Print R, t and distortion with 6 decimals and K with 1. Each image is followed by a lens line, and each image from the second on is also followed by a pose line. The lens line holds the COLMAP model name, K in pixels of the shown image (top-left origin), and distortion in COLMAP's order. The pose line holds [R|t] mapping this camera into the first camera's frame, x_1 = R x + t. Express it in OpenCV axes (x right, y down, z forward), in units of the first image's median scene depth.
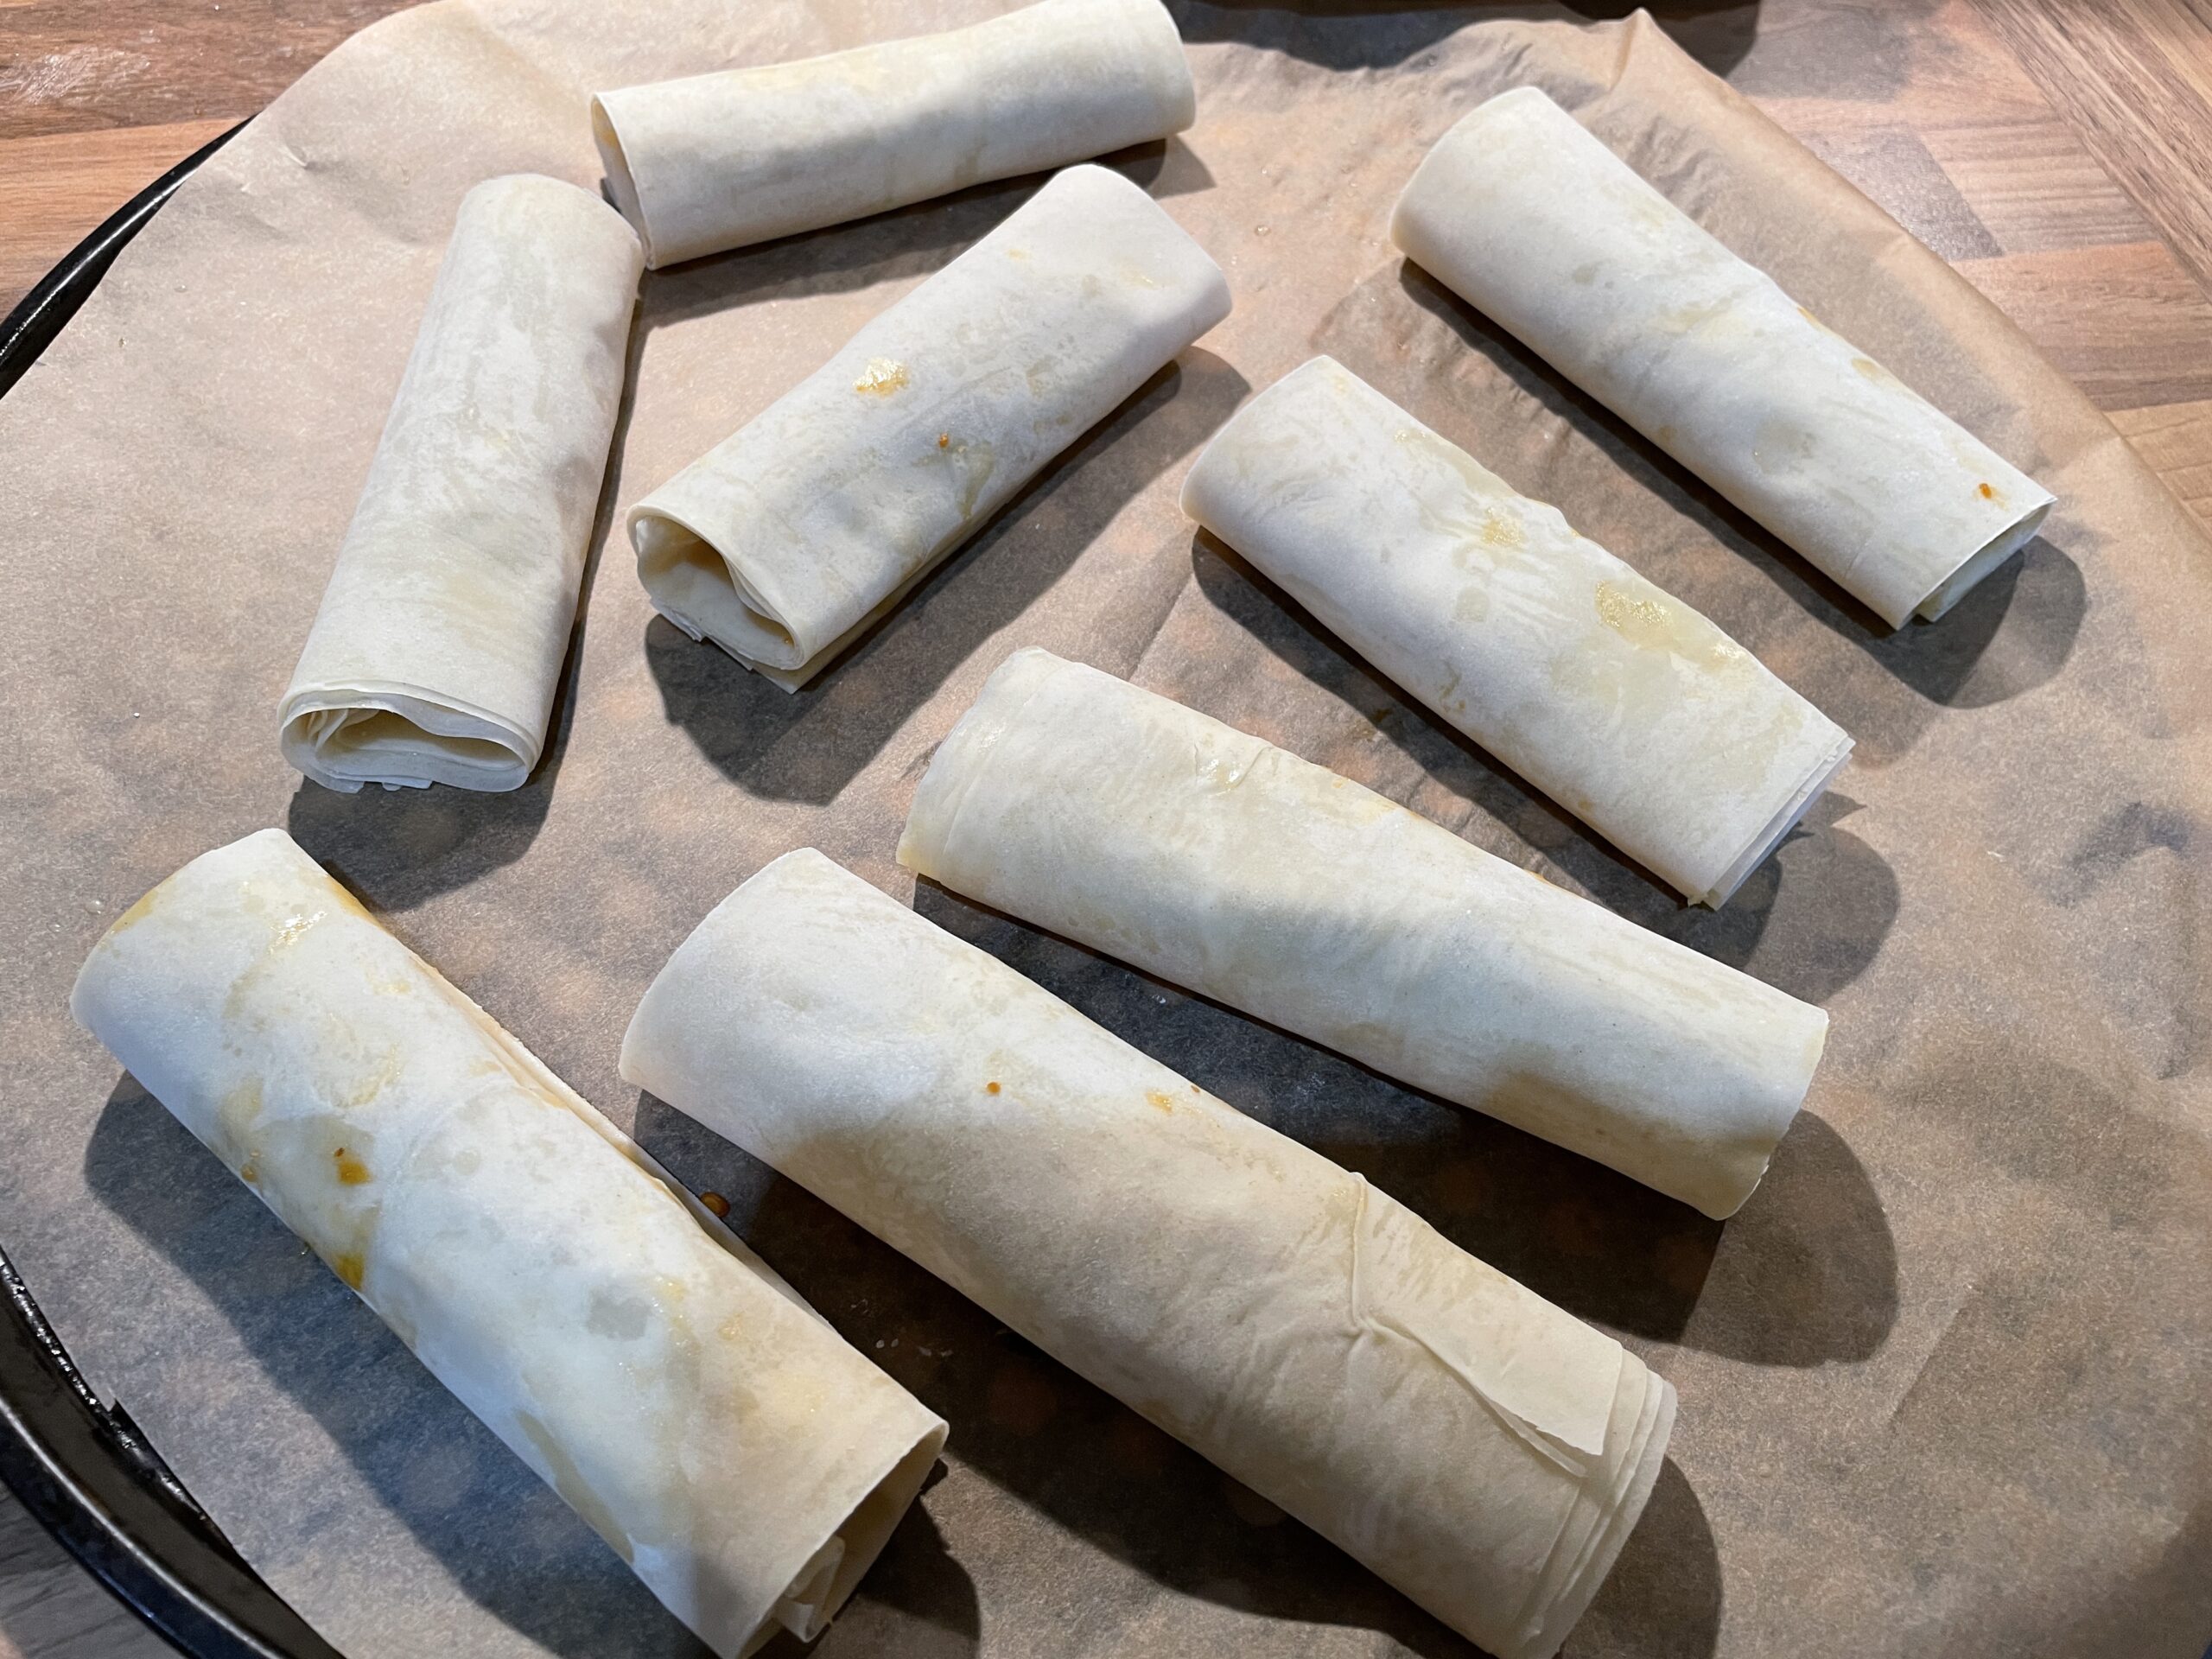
lens RADIAL K [[1664.7, 0, 1106.0], [0, 1664.7, 829.5], [0, 0, 1]] dist [0.062400, -0.108944]
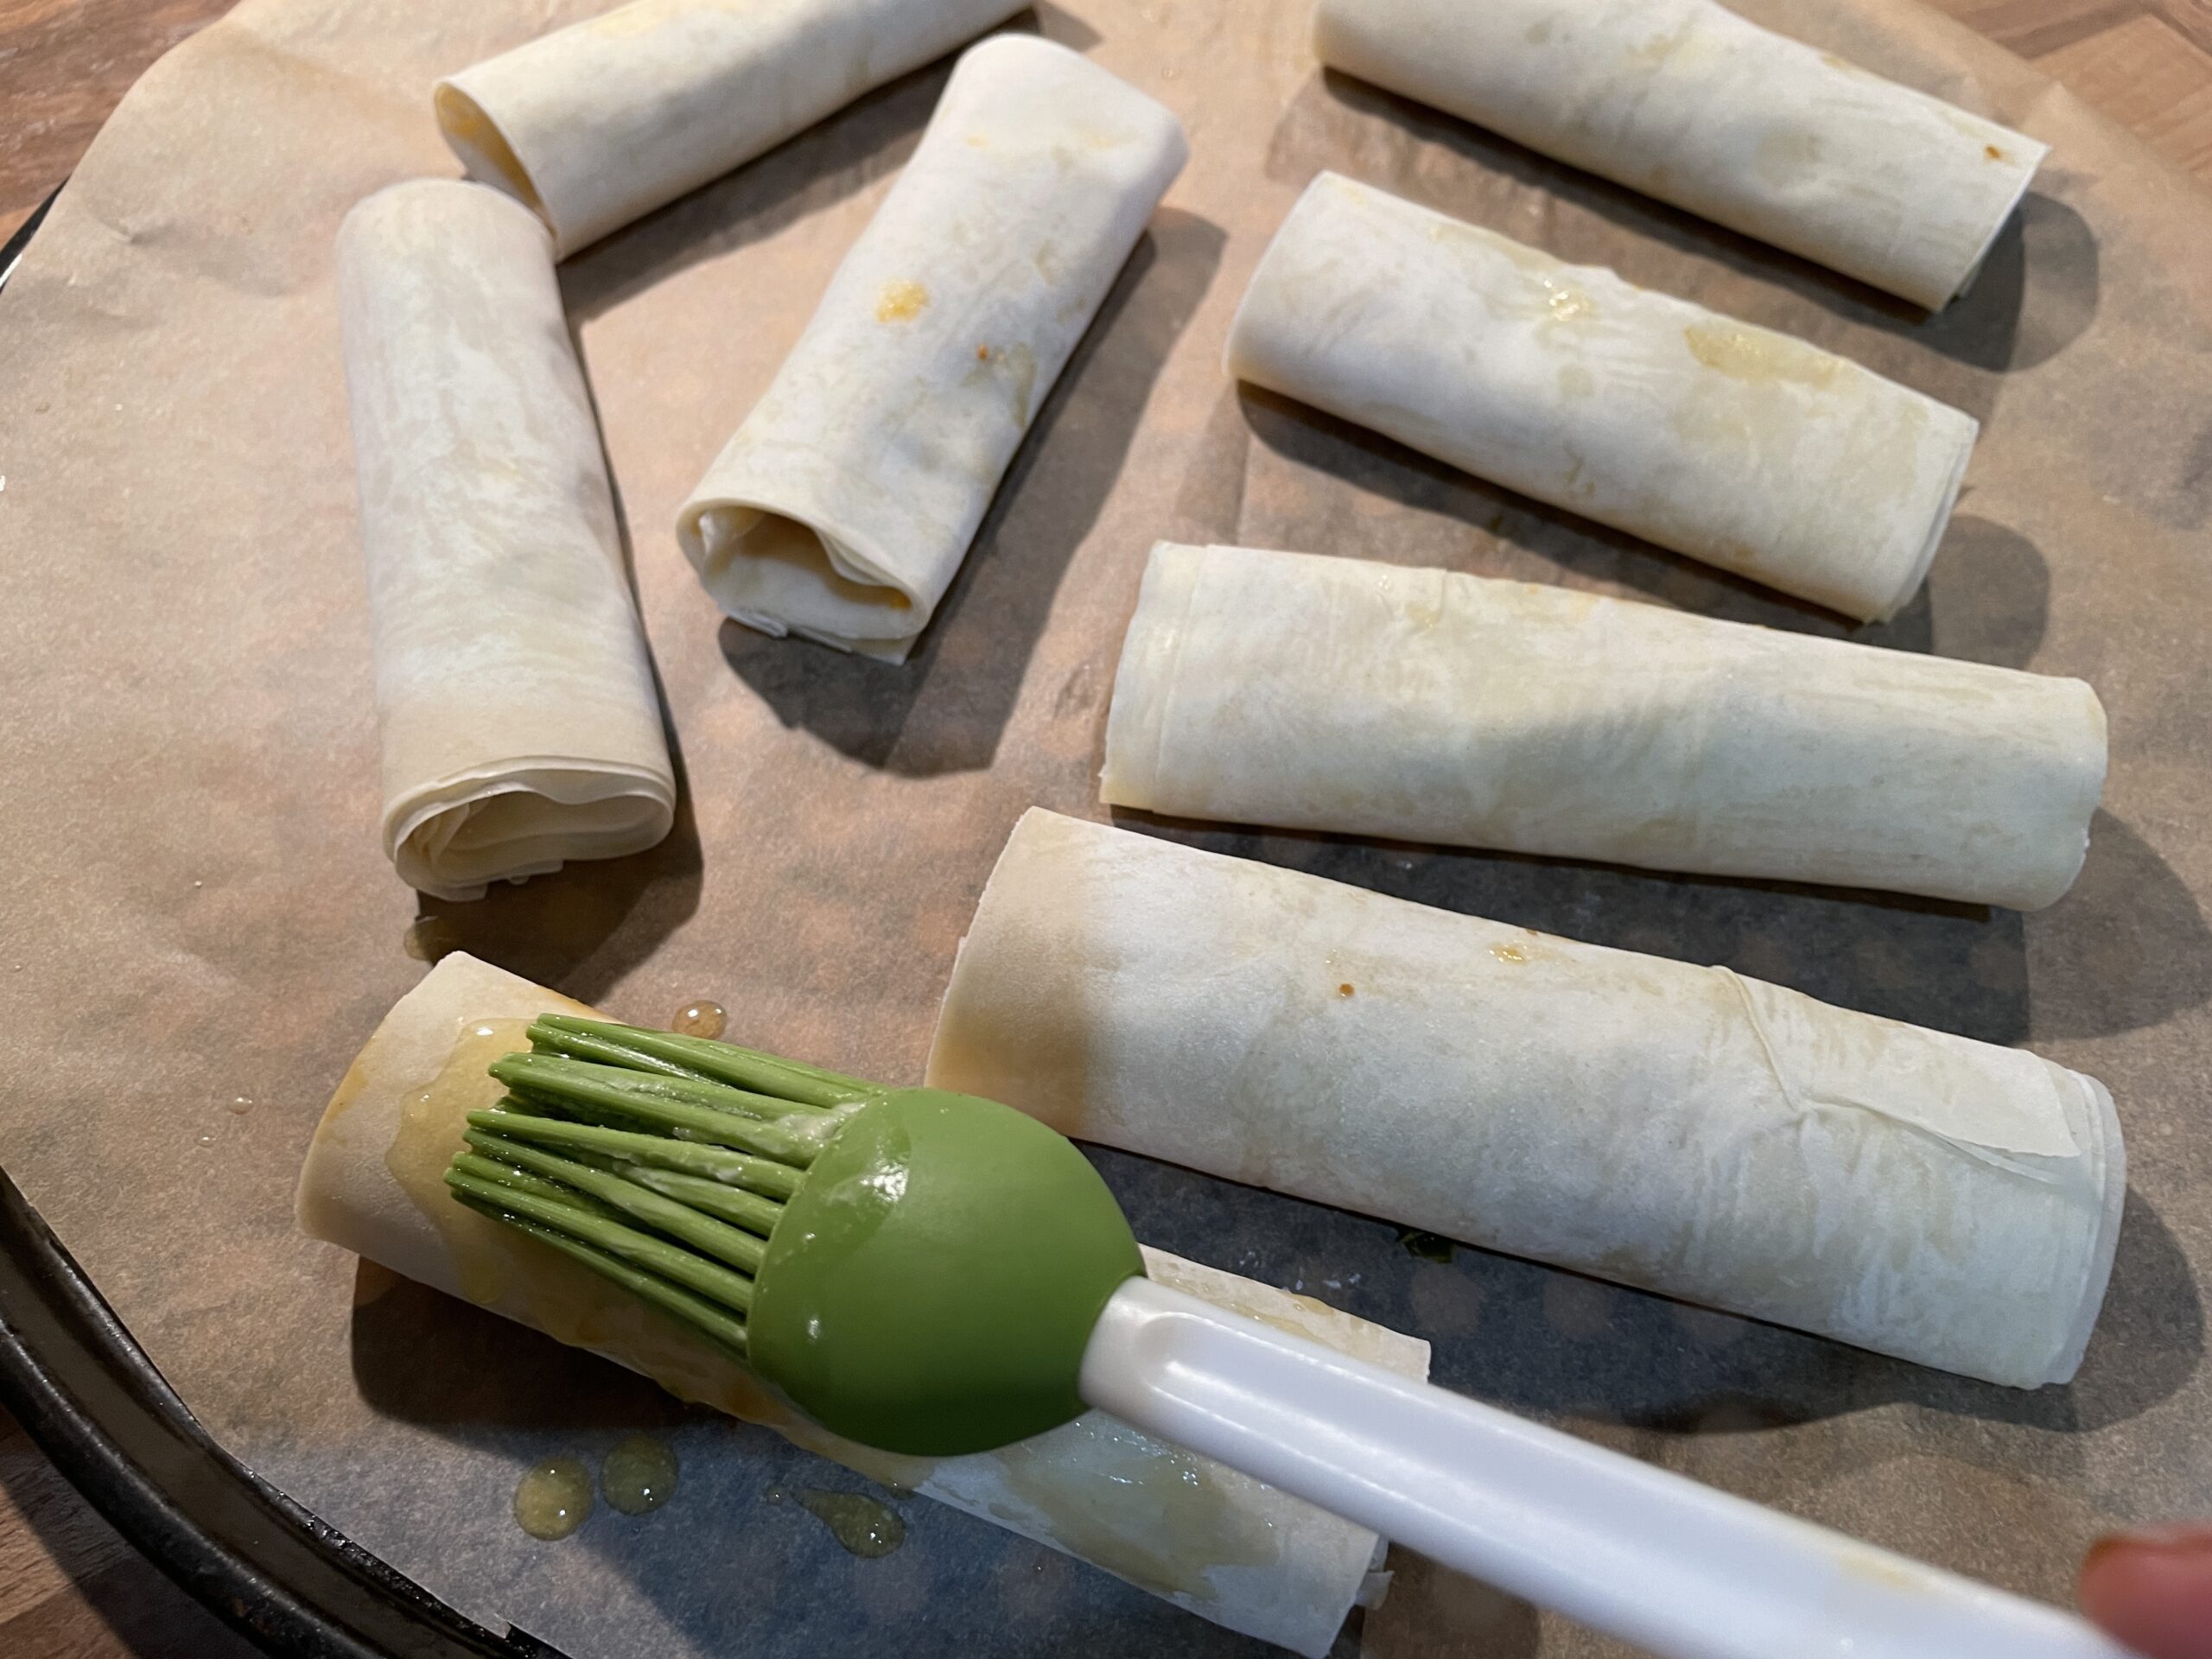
lens RADIAL K [[1688.2, 0, 1106.0], [0, 1688.2, 829.5], [0, 0, 1]] dist [0.050037, -0.097088]
pose [[0.952255, -0.277859, 0.126506, -0.226063], [0.273376, 0.960508, 0.051874, -0.012065], [-0.135924, -0.014814, 0.990608, 0.070935]]
